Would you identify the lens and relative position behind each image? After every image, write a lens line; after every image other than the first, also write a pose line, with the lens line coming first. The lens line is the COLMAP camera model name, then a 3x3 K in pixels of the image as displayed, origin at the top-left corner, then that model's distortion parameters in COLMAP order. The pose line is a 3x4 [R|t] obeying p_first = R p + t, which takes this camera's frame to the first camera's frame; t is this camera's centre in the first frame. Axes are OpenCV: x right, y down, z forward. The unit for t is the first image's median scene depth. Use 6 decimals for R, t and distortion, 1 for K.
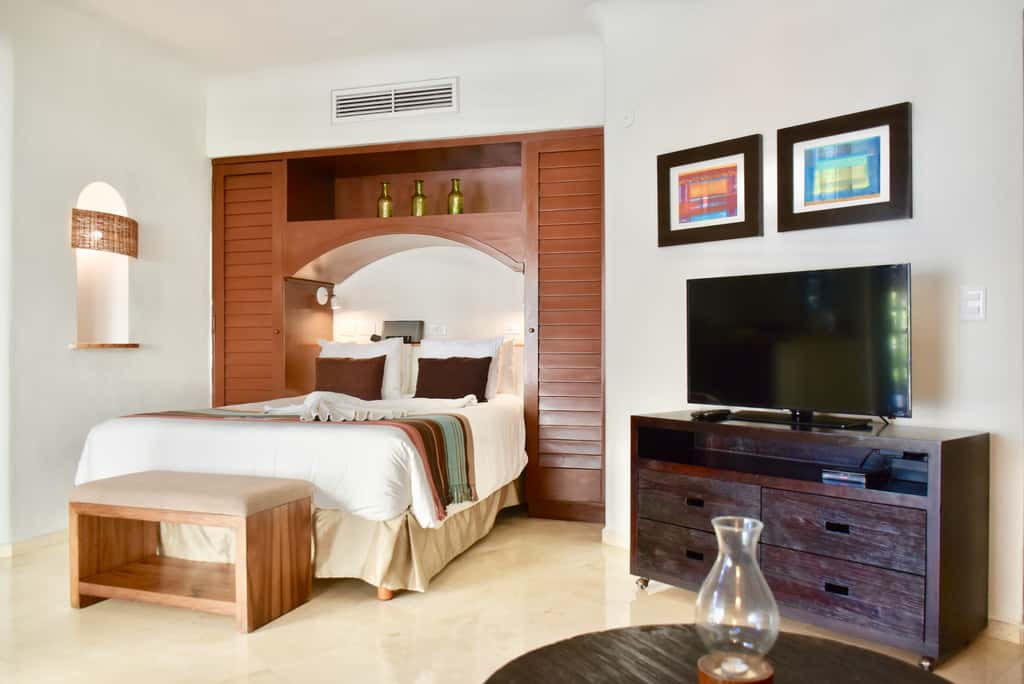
lens RADIAL K [[800.9, 0, 512.0], [0, 800.9, 342.0], [0, 0, 1]] dist [-0.021995, -0.005862]
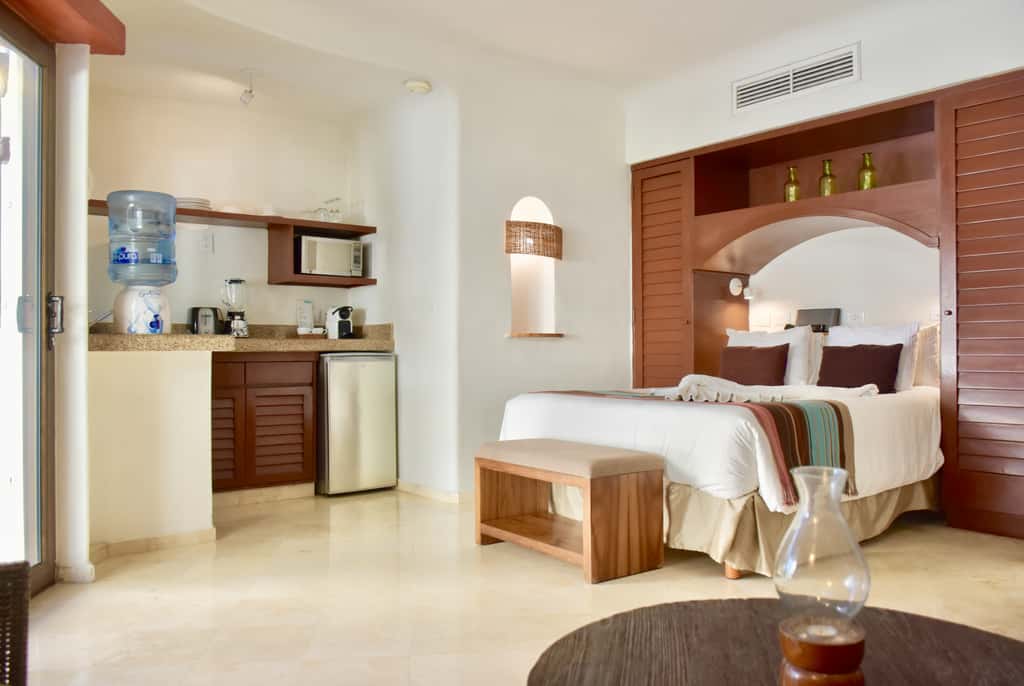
lens RADIAL K [[800.9, 0, 512.0], [0, 800.9, 343.0], [0, 0, 1]] dist [-0.021995, -0.005862]
pose [[0.817878, -0.006529, -0.575354, 0.146890], [0.003721, 0.999975, -0.006058, 0.023965], [0.575379, 0.002814, 0.817882, 0.015106]]
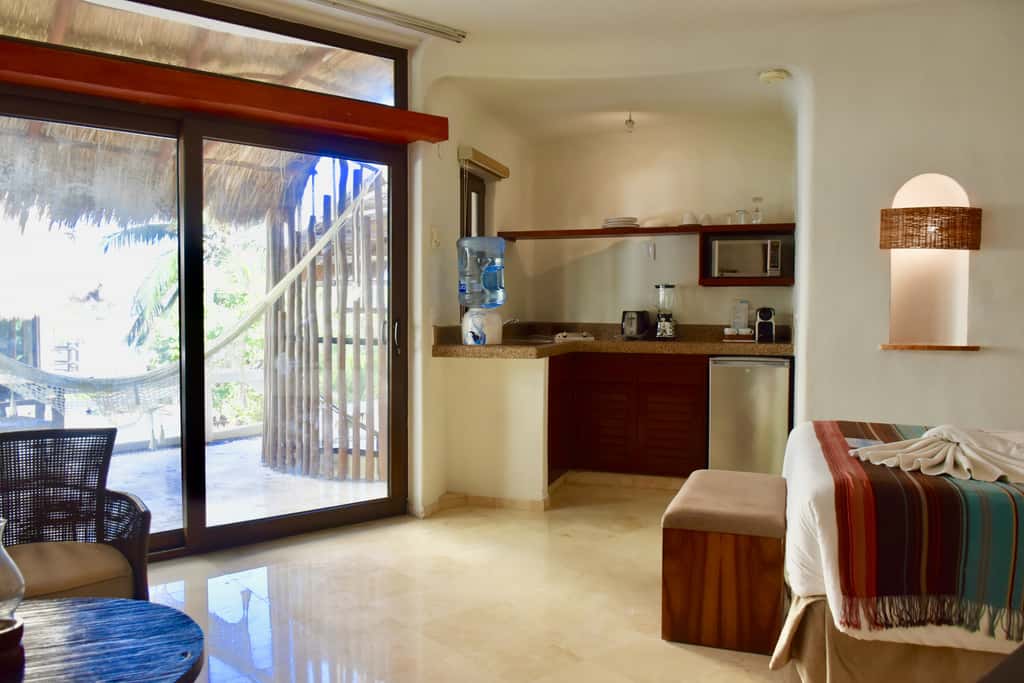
lens RADIAL K [[800.9, 0, 512.0], [0, 800.9, 341.5], [0, 0, 1]] dist [-0.021995, -0.005862]
pose [[-0.023907, 0.040858, -0.998879, 0.458427], [-0.002866, 0.999158, 0.040938, -0.041292], [0.999710, 0.003842, -0.023769, 0.550649]]
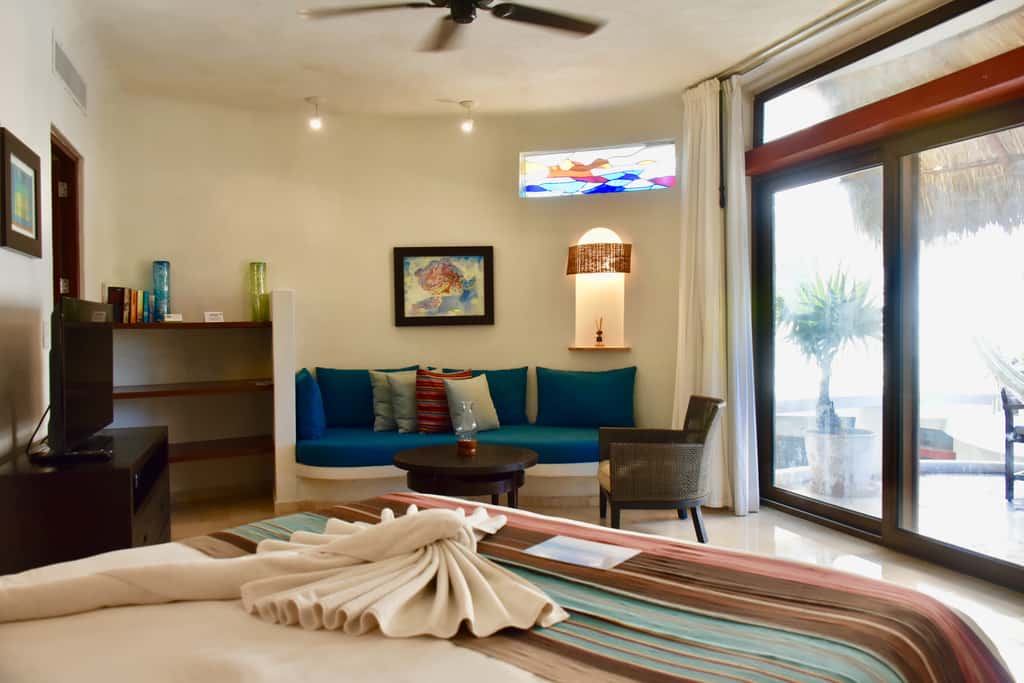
lens RADIAL K [[800.9, 0, 512.0], [0, 800.9, 341.5], [0, 0, 1]] dist [-0.021995, -0.005862]
pose [[-0.916913, 0.004284, 0.399065, -0.408059], [0.012465, 0.999762, 0.017907, -0.034341], [-0.398893, 0.021394, -0.916748, 1.246987]]
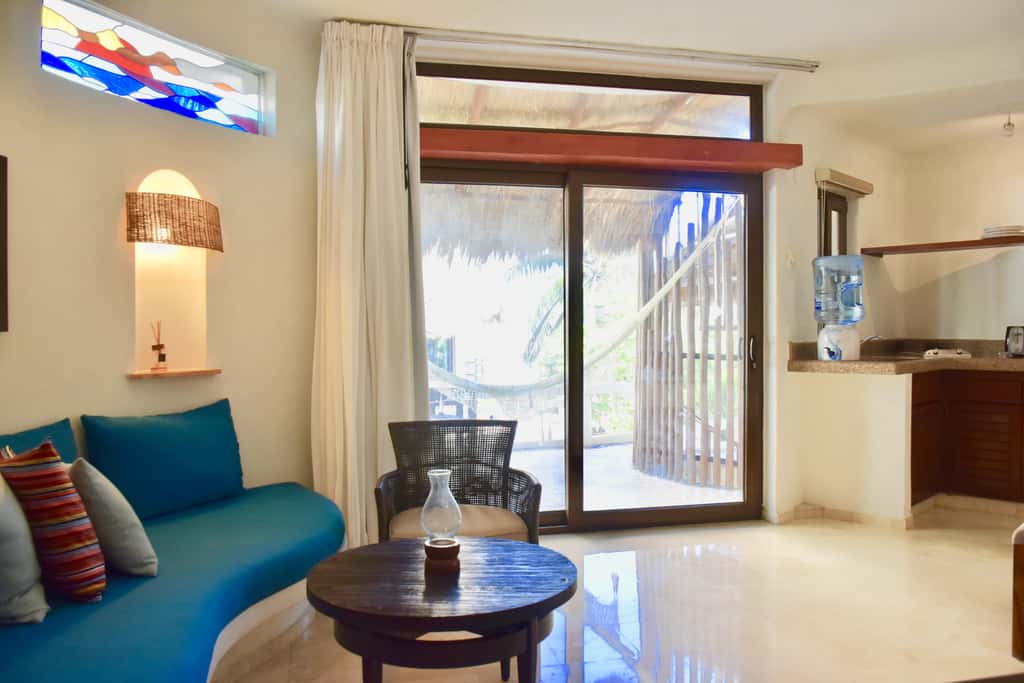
lens RADIAL K [[795.2, 0, 506.7], [0, 795.2, 340.1], [0, 0, 1]] dist [-0.016030, -0.002900]
pose [[-0.472569, 0.015653, -0.881154, 0.565653], [0.006130, 0.999876, 0.014475, -0.039188], [0.881272, 0.001439, -0.472607, 0.599984]]
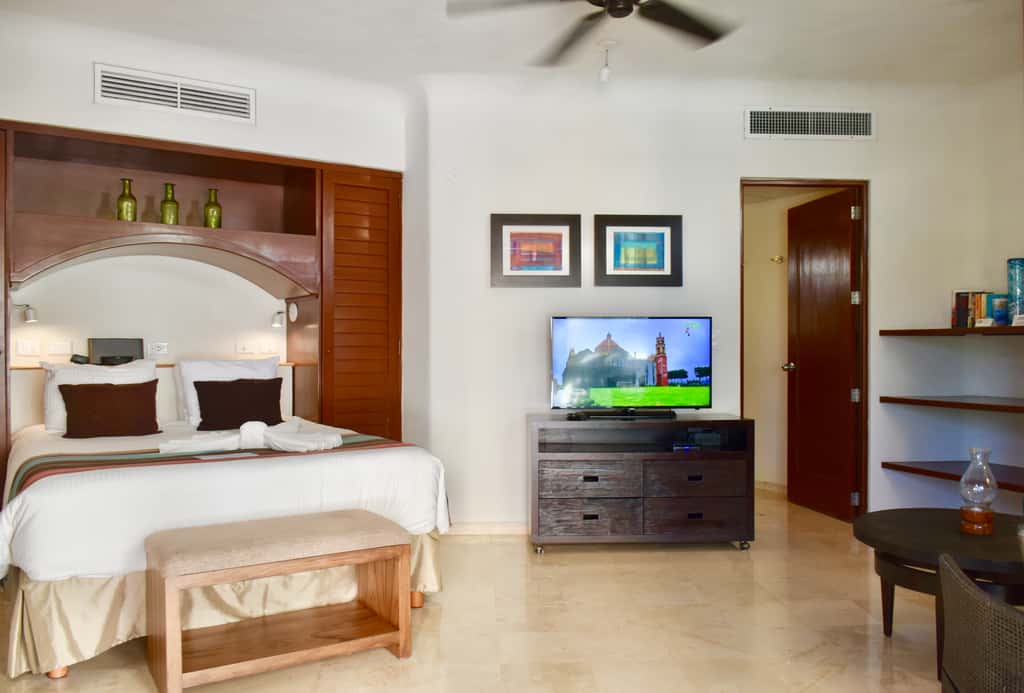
lens RADIAL K [[800.1, 0, 514.6], [0, 800.1, 348.3], [0, 0, 1]] dist [-0.020412, -0.002913]
pose [[0.628179, -0.001524, 0.778067, -0.695457], [-0.000135, 0.999998, 0.002067, -0.022791], [-0.778069, -0.001404, 0.628178, 0.166212]]
